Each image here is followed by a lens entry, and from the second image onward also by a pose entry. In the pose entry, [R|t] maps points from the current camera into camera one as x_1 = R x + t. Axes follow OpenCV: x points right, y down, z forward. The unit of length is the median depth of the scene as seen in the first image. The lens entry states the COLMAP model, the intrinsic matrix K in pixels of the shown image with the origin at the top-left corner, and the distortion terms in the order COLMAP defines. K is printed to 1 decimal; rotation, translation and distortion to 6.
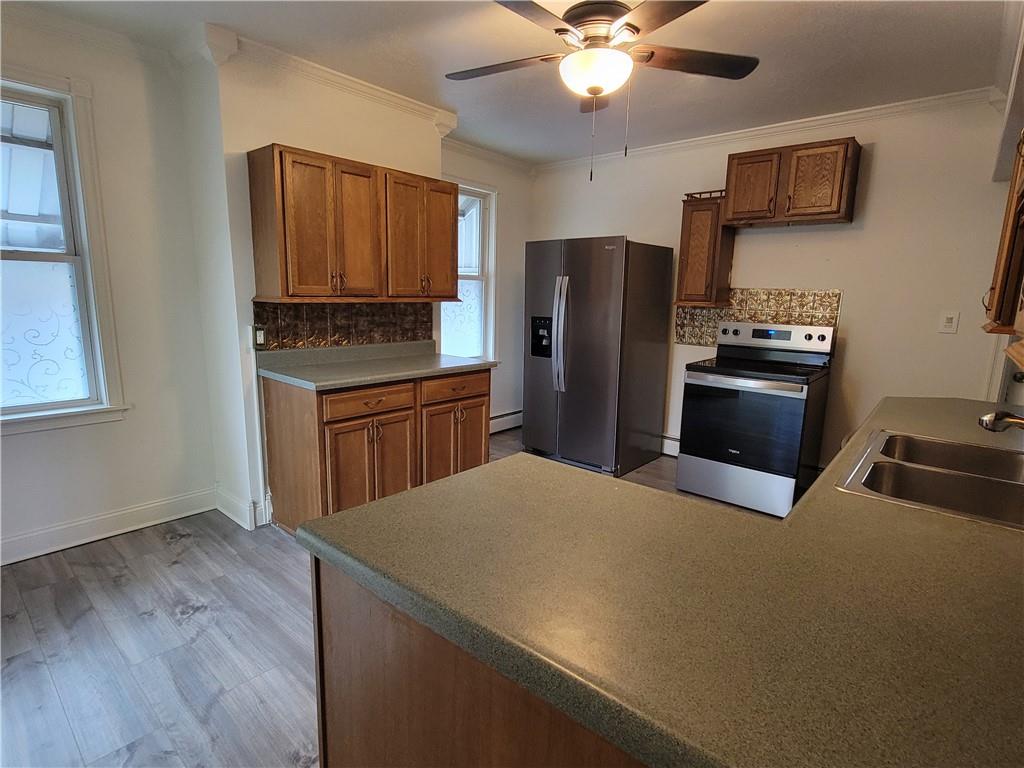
lens RADIAL K [[529.3, 0, 515.2], [0, 529.3, 386.0], [0, 0, 1]] dist [-0.002224, -0.000155]
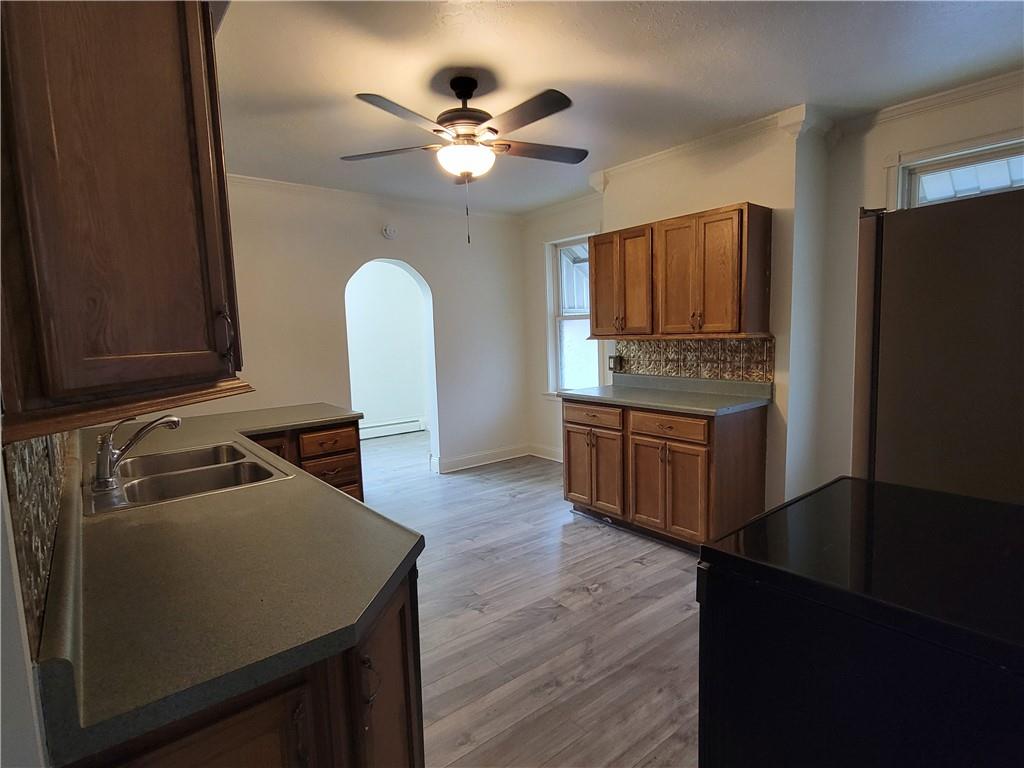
lens RADIAL K [[529.3, 0, 515.2], [0, 529.3, 386.0], [0, 0, 1]] dist [-0.002224, -0.000155]
pose [[-0.177306, 0.085316, -0.980451, 0.885117], [-0.148792, 0.982460, 0.112399, -0.137086], [0.972843, 0.165812, -0.161502, 0.876981]]
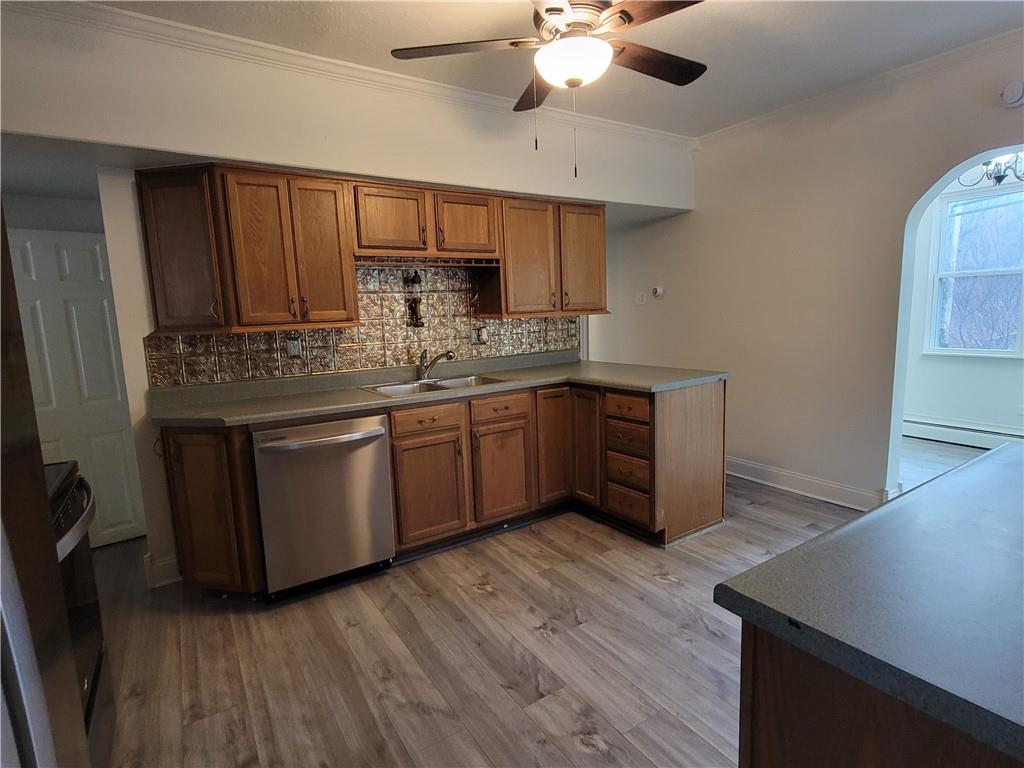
lens RADIAL K [[529.3, 0, 515.2], [0, 529.3, 386.0], [0, 0, 1]] dist [-0.002224, -0.000155]
pose [[-0.962782, -0.027503, 0.268876, -0.011986], [0.060047, 0.948182, 0.312003, -0.216141], [-0.263524, 0.316536, -0.911241, 1.287474]]
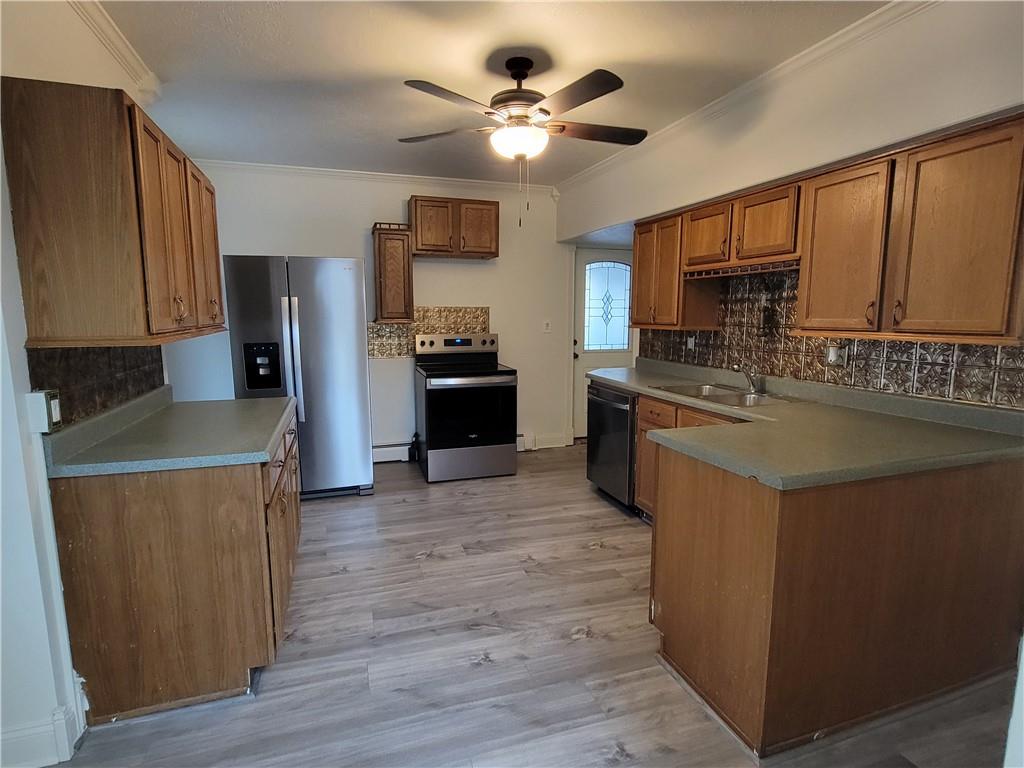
lens RADIAL K [[529.3, 0, 515.2], [0, 529.3, 386.0], [0, 0, 1]] dist [-0.002224, -0.000155]
pose [[0.507583, -0.143656, 0.849542, -0.629750], [0.162810, 0.984231, 0.069156, -0.068480], [-0.846080, 0.103212, 0.522968, 0.254510]]
